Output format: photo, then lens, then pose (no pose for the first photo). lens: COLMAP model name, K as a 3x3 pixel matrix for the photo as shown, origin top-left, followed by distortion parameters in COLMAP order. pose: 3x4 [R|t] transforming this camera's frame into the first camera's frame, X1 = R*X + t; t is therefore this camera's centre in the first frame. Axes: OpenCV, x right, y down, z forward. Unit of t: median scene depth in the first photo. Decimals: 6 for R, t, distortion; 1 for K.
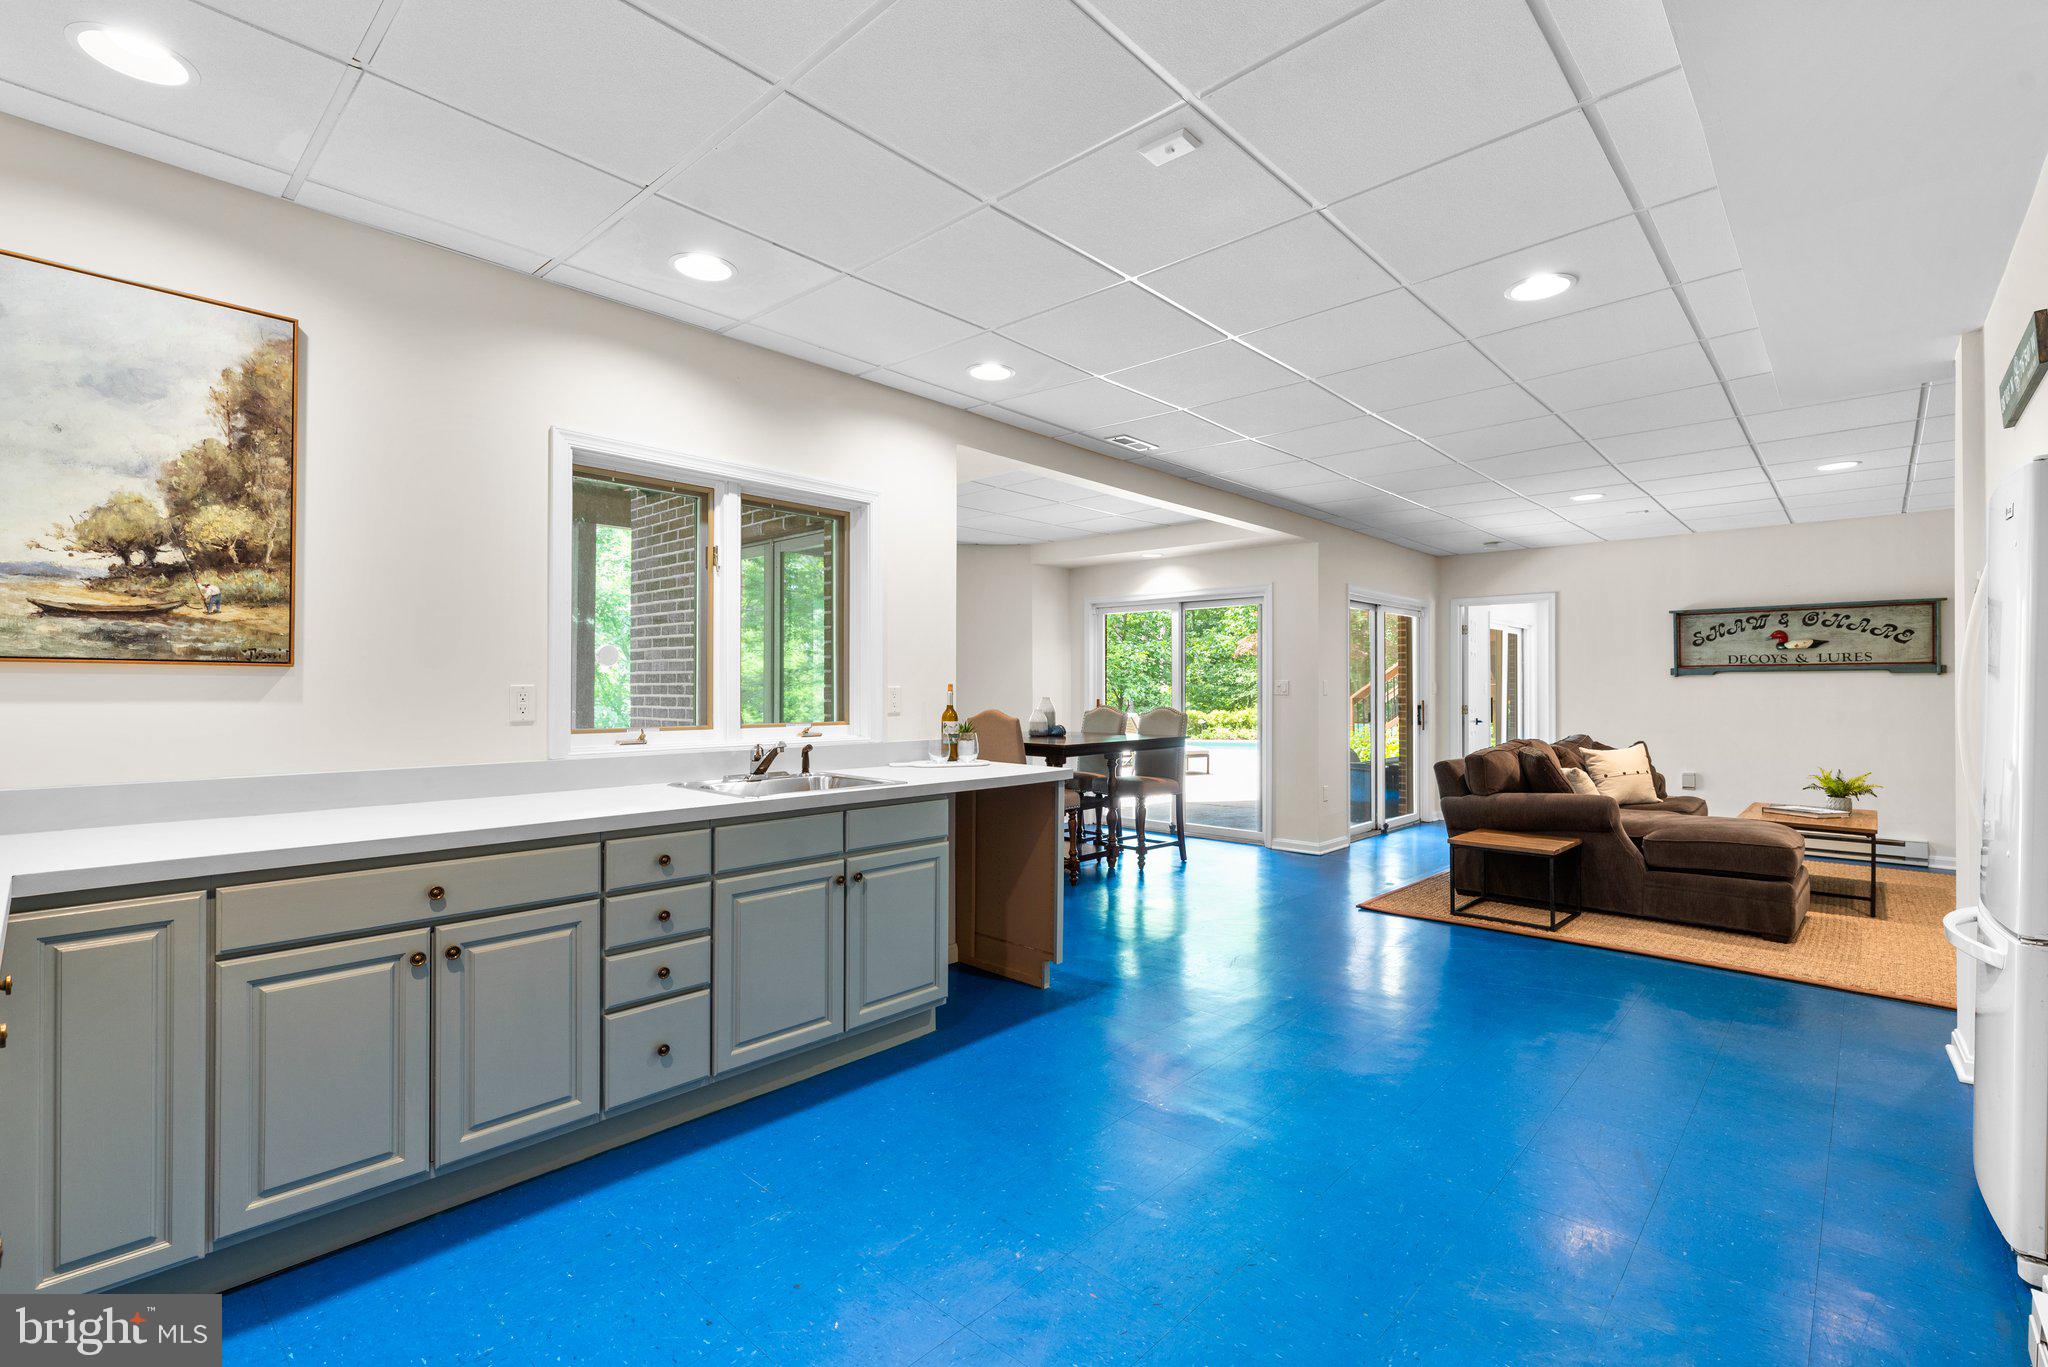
lens RADIAL K [[920.4, 0, 1028.6], [0, 920.4, 685.0], [0, 0, 1]] dist [0.000713, 0.000111]
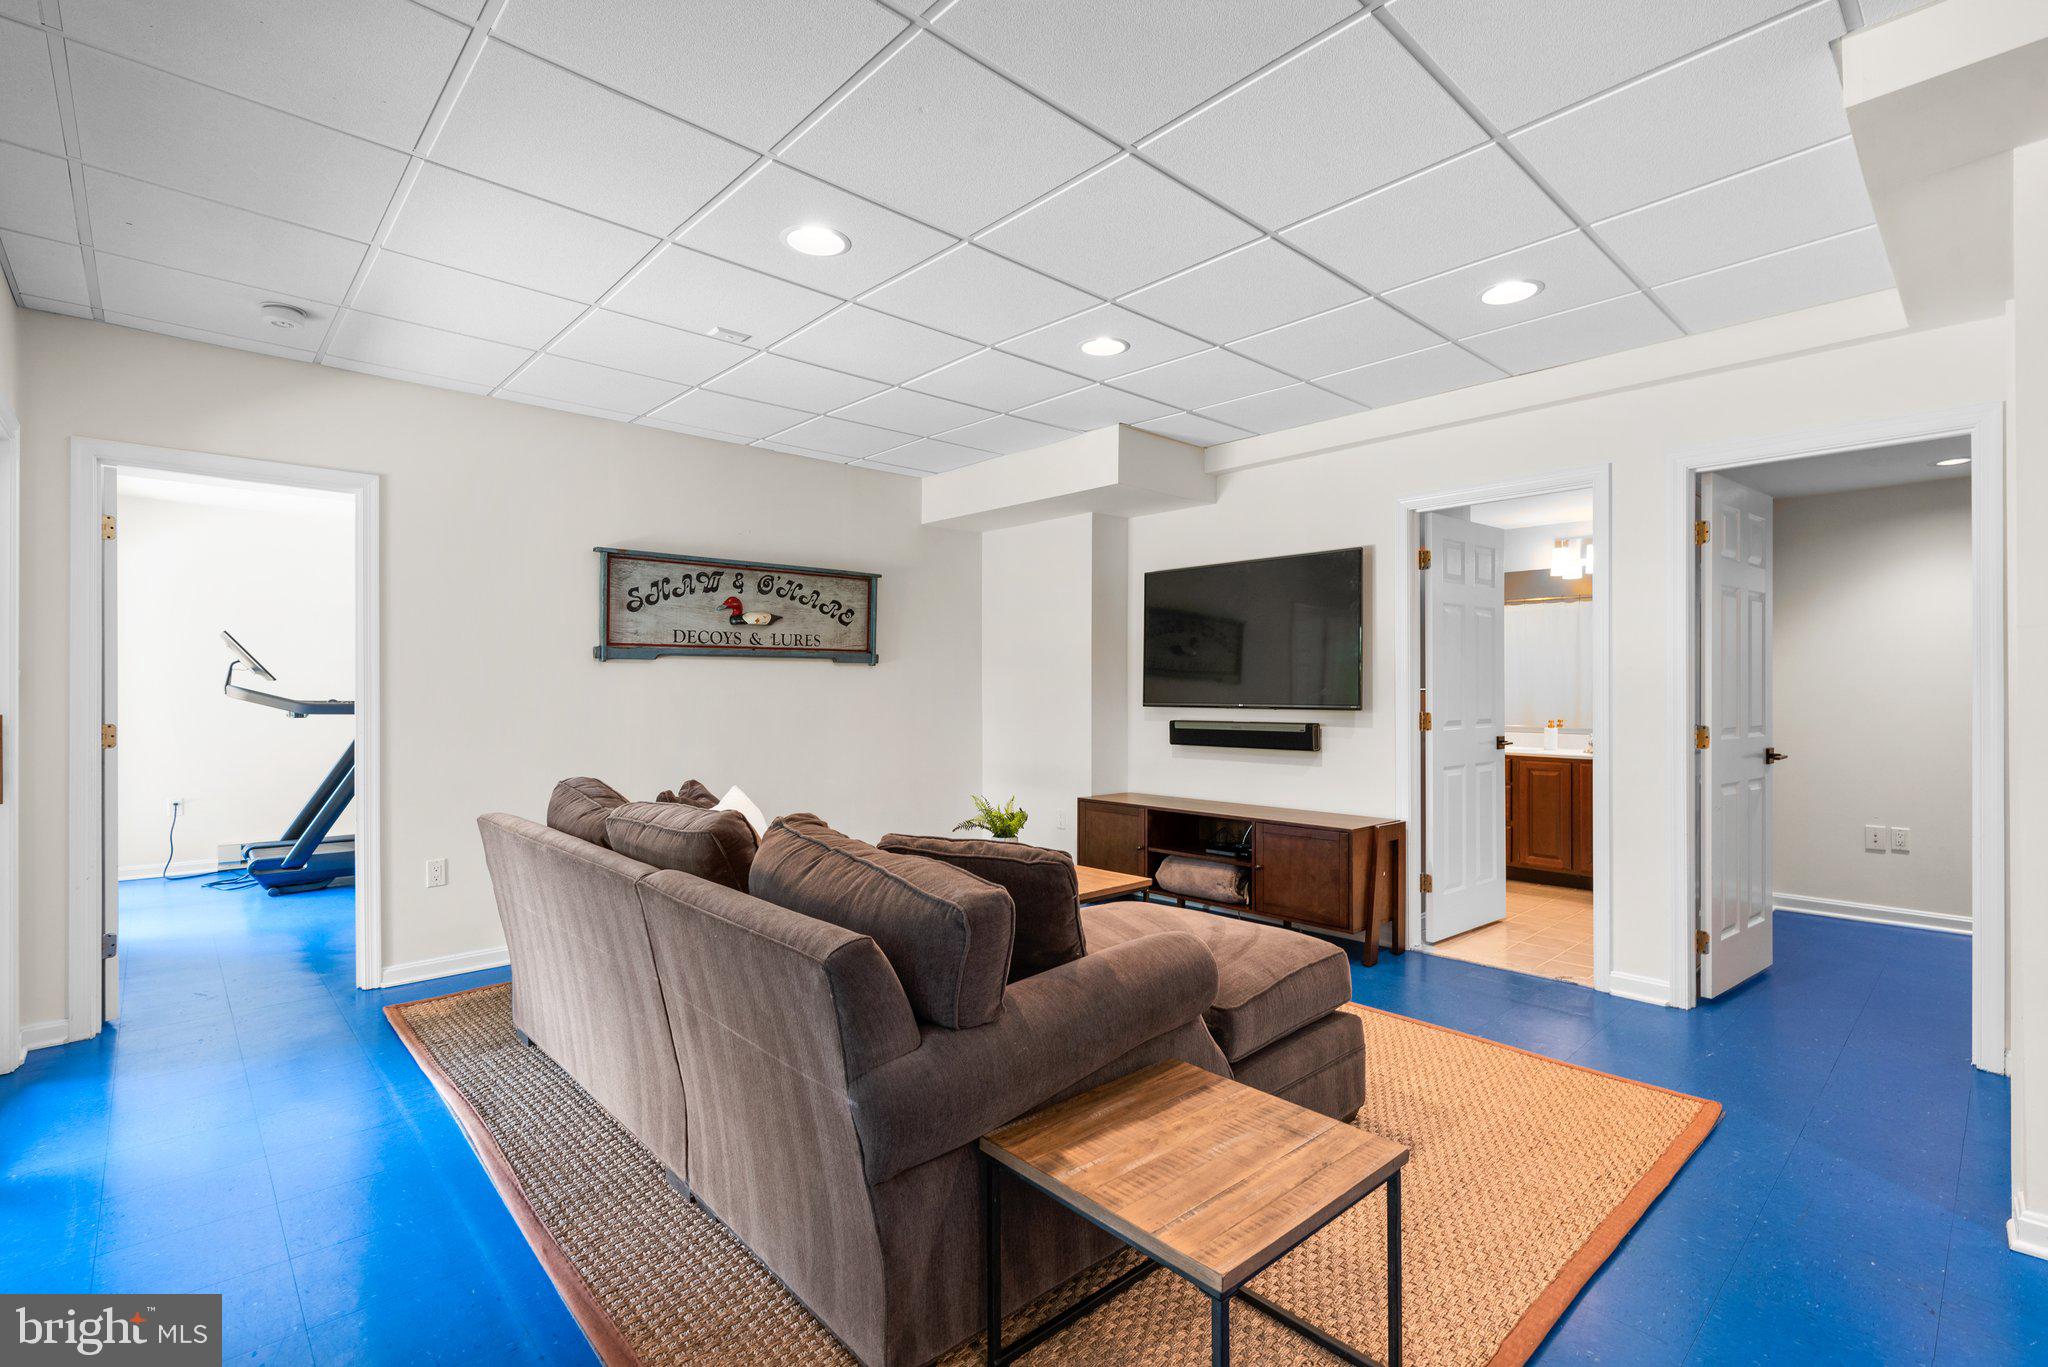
lens RADIAL K [[920.4, 0, 1025.4], [0, 920.4, 697.2], [0, 0, 1]] dist [0.000713, 0.000111]
pose [[0.073152, -0.004331, 0.997311, 0.151194], [0.005754, 0.999976, 0.003920, 0.014023], [-0.997304, 0.005452, 0.073175, 0.741950]]
